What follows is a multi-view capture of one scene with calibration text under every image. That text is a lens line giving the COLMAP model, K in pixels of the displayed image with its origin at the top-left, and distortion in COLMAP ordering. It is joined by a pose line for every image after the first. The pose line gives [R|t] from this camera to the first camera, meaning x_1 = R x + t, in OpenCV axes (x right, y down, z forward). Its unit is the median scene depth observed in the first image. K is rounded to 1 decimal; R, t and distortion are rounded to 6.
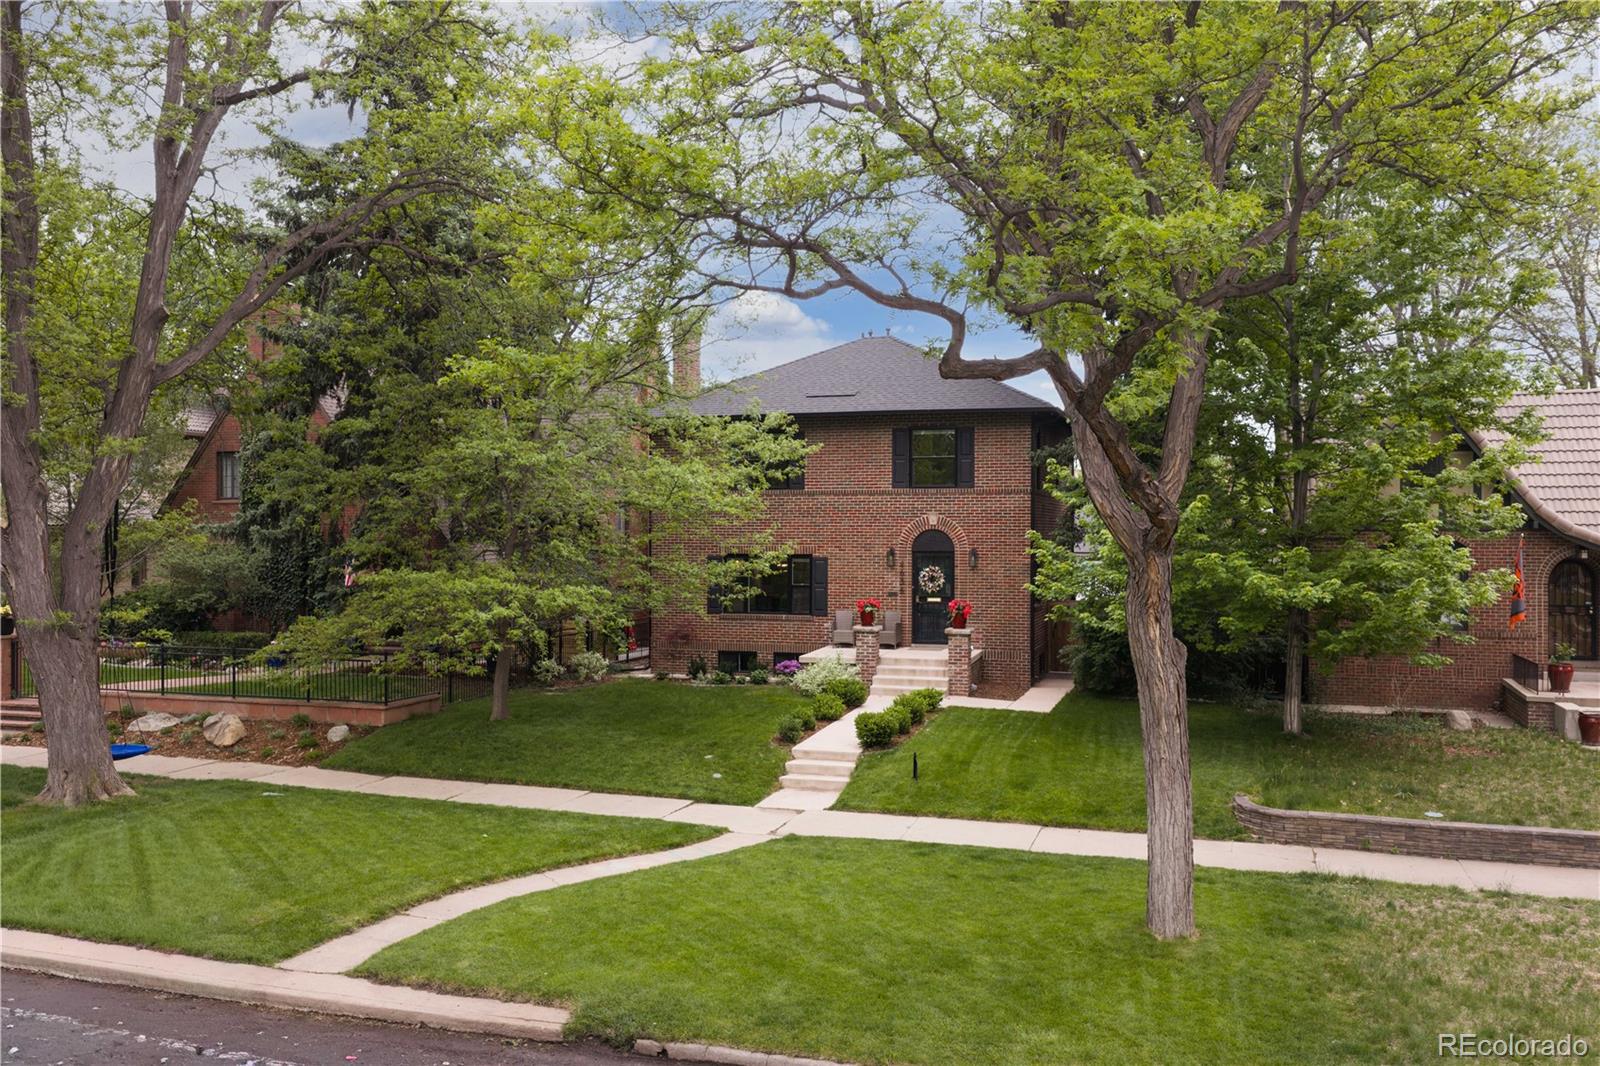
lens RADIAL K [[1289.4, 0, 806.4], [0, 1289.4, 539.3], [0, 0, 1]] dist [-0.004319, -0.000410]
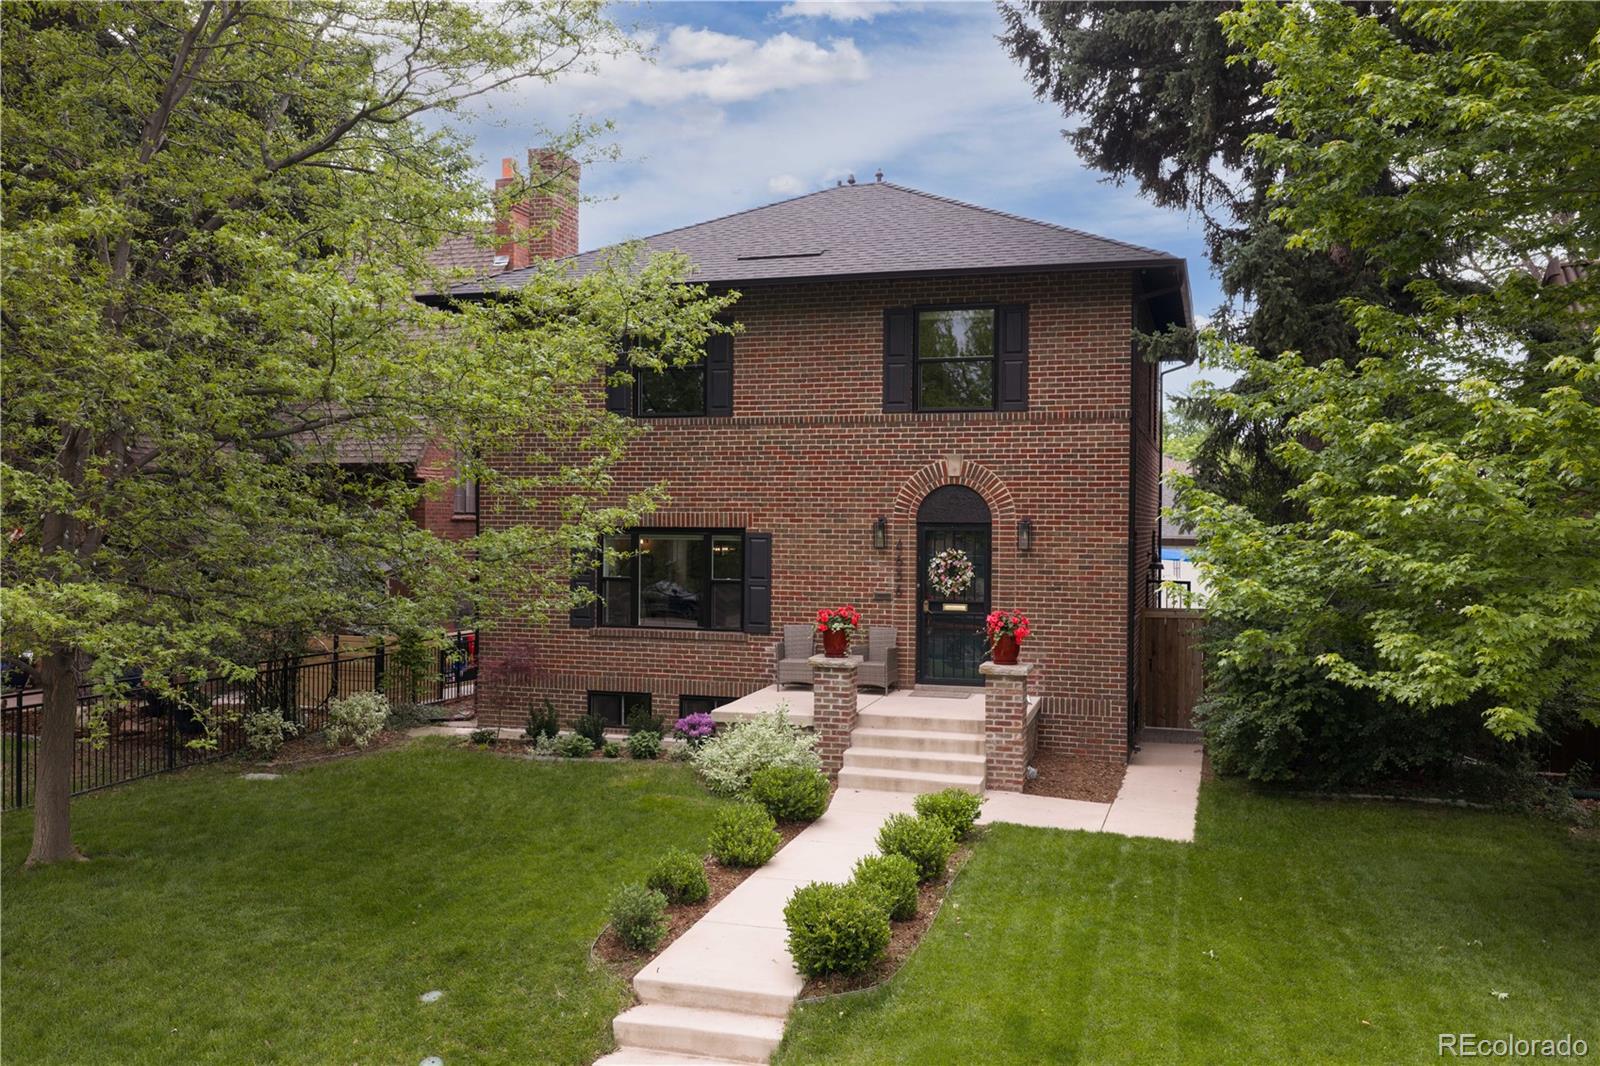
lens RADIAL K [[1289.4, 0, 793.1], [0, 1289.4, 527.6], [0, 0, 1]] dist [-0.004319, -0.000410]
pose [[0.999959, 0.005785, -0.007030, 0.031228], [-0.005797, 0.999982, -0.001703, 0.012881], [0.007020, 0.001743, 0.999974, 0.431238]]
